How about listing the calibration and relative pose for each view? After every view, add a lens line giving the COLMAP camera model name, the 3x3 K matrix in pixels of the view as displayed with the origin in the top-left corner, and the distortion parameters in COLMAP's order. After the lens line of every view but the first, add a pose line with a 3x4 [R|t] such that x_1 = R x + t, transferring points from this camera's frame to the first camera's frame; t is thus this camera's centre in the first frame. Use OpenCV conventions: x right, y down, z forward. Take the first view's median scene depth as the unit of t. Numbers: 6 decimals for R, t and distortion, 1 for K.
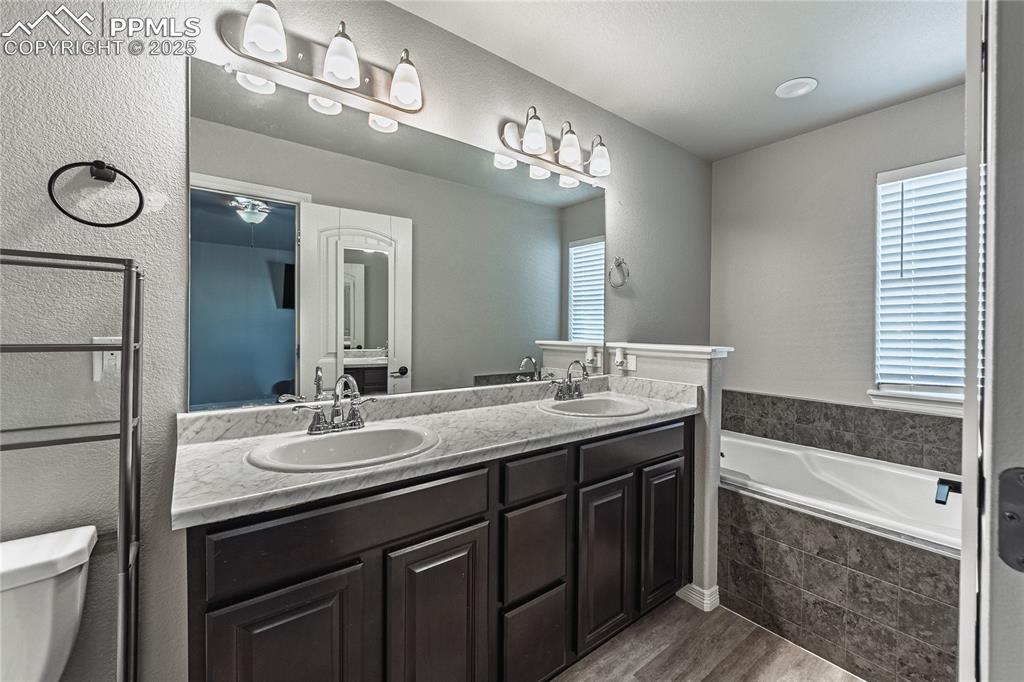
lens RADIAL K [[399.7, 0, 518.1], [0, 399.7, 348.9], [0, 0, 1]] dist [0.000179, -0.000076]
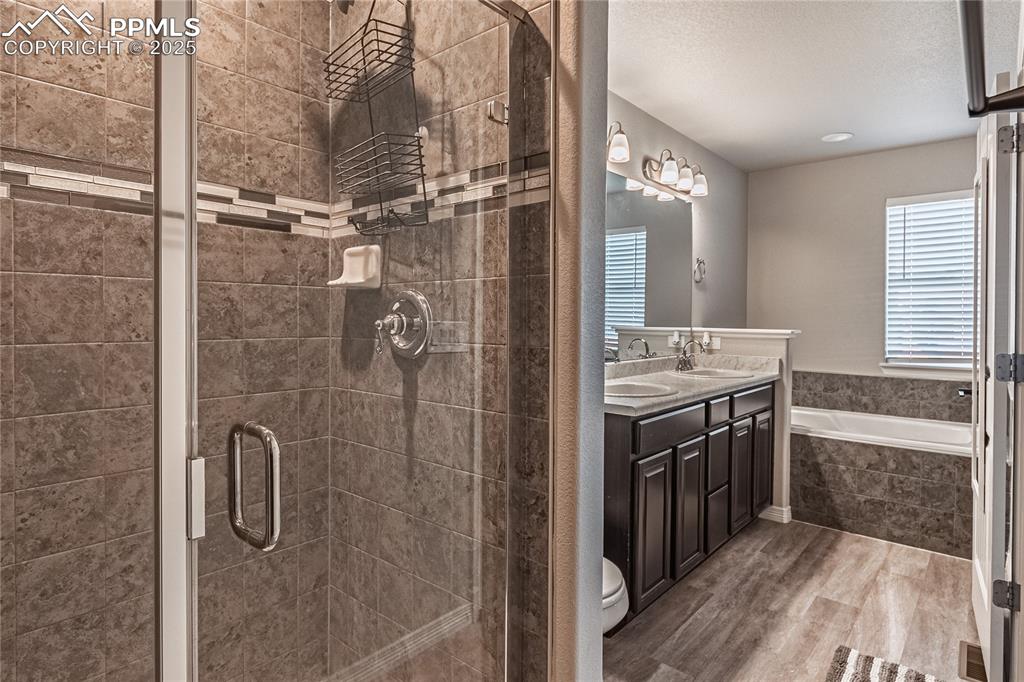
lens RADIAL K [[480.5, 0, 512.0], [0, 480.5, 341.0], [0, 0, 1]] dist [0.013744, 0.000134]
pose [[0.989354, -0.006214, 0.145398, -0.696364], [0.005600, 0.999974, 0.004634, 0.019981], [-0.145423, -0.003771, 0.989362, -0.503958]]
